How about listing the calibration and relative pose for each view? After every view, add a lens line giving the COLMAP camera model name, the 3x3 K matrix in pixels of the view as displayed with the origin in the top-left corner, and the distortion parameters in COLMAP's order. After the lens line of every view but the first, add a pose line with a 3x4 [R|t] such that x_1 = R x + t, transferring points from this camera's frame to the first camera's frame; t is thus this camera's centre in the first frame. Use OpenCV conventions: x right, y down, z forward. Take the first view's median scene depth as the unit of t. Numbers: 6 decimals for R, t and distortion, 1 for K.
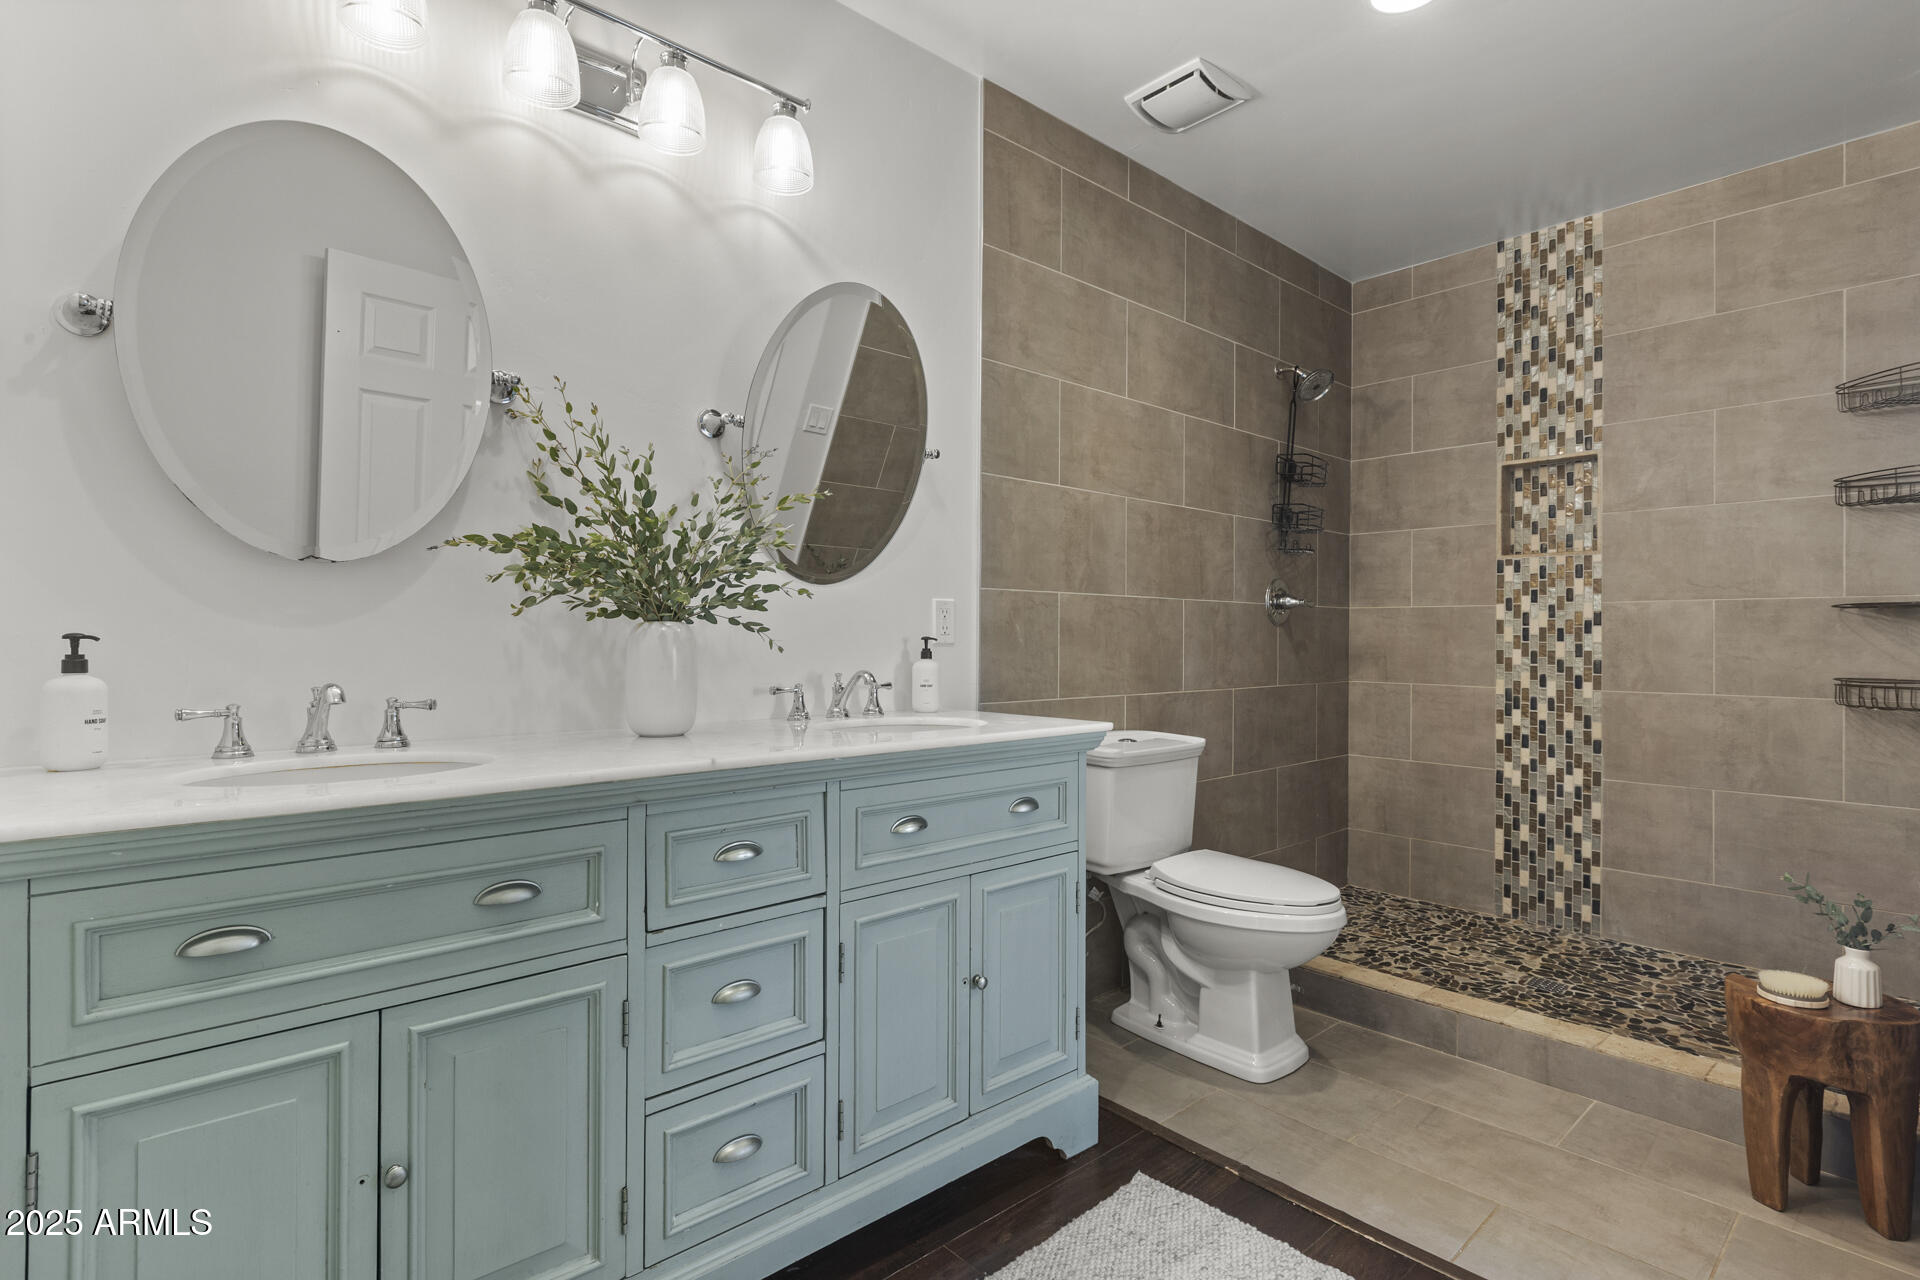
lens RADIAL K [[924.8, 0, 972.1], [0, 924.8, 632.8], [0, 0, 1]] dist [-0.001232, -0.000266]
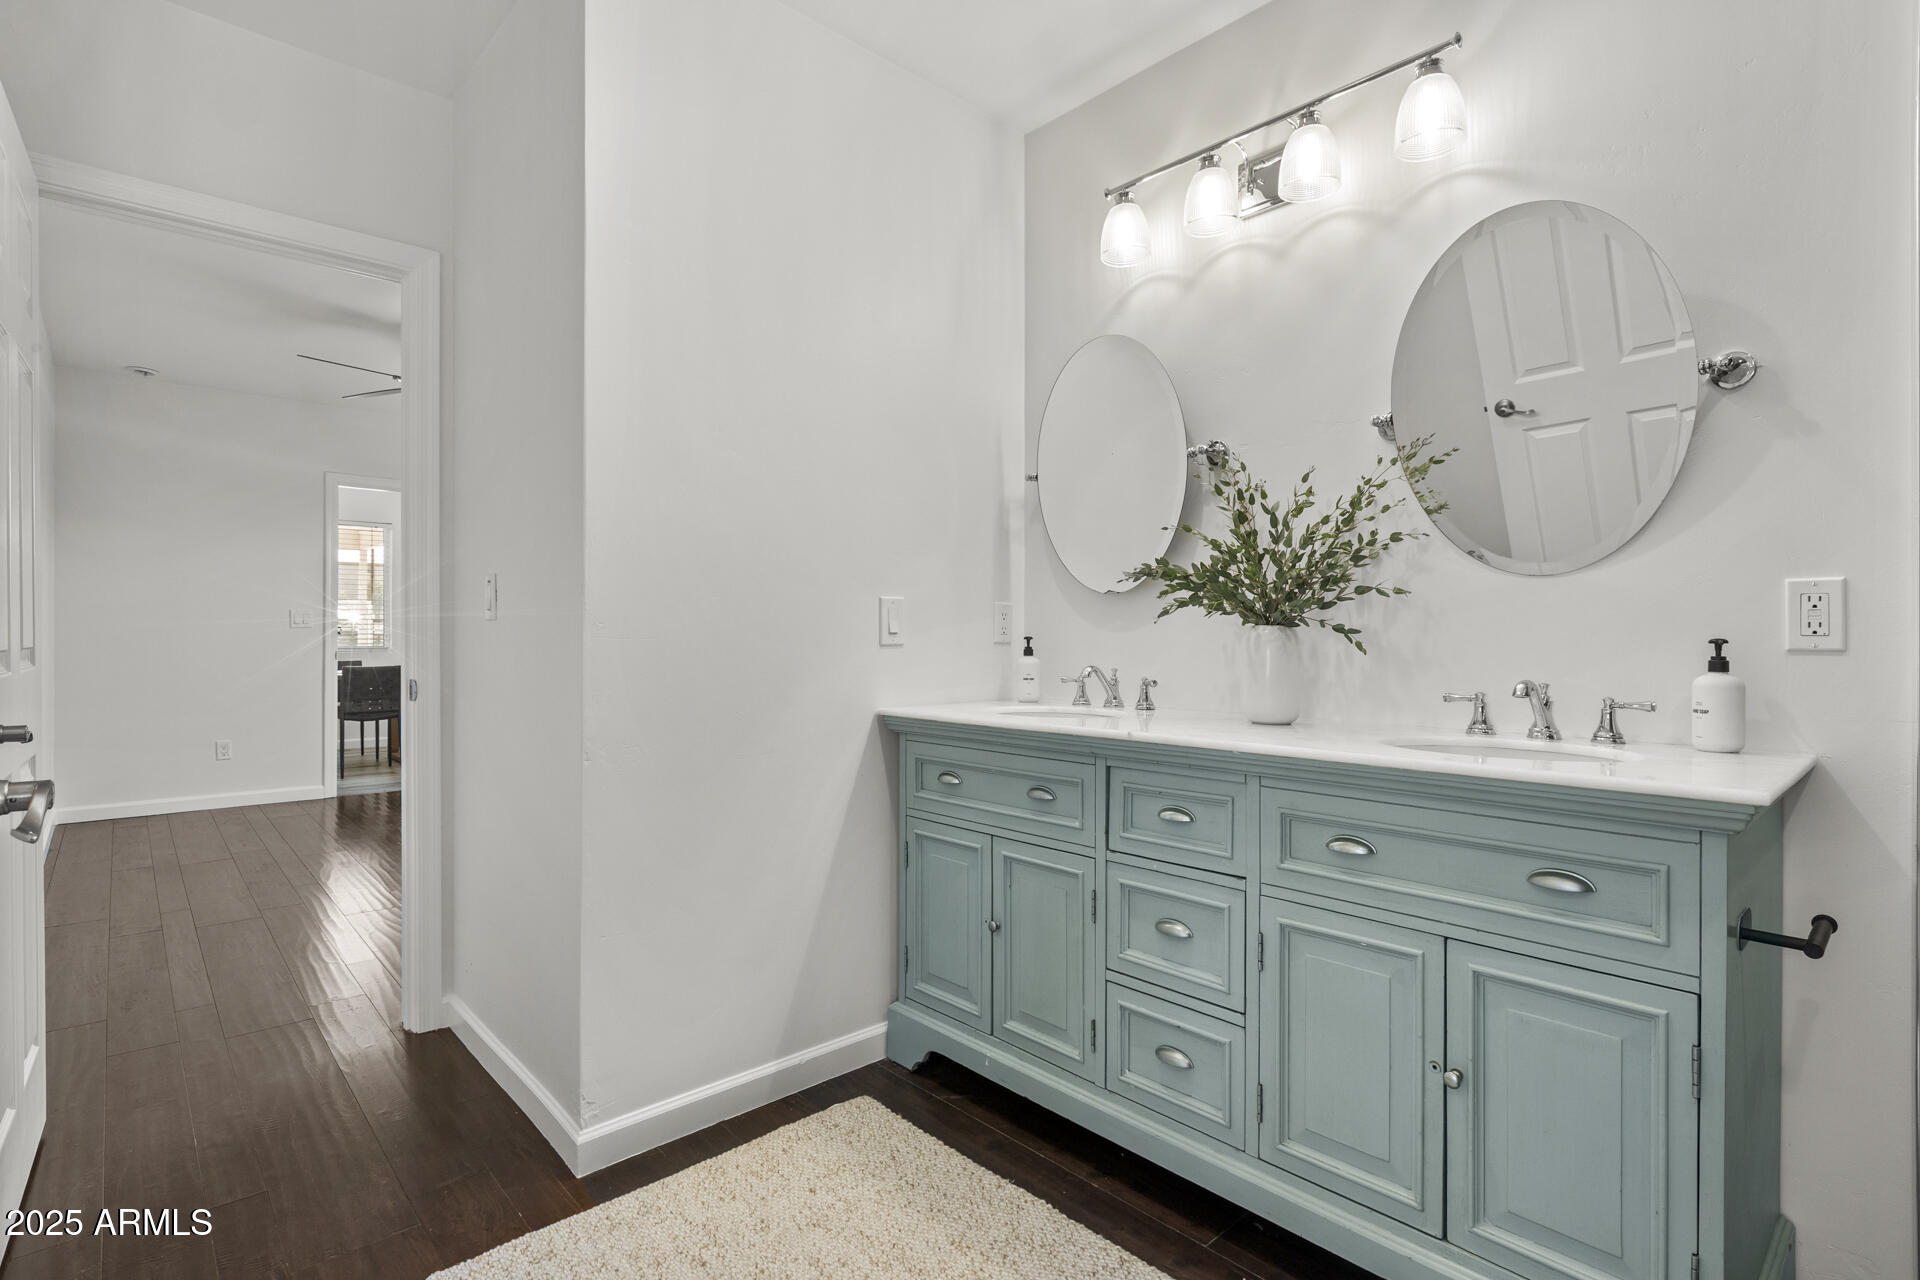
lens RADIAL K [[924.8, 0, 972.1], [0, 924.8, 632.8], [0, 0, 1]] dist [-0.001232, -0.000266]
pose [[0.022702, -0.004172, -0.999734, 0.889573], [0.002414, 0.999989, -0.004118, 0.001890], [0.999739, -0.002320, 0.022711, 0.652074]]
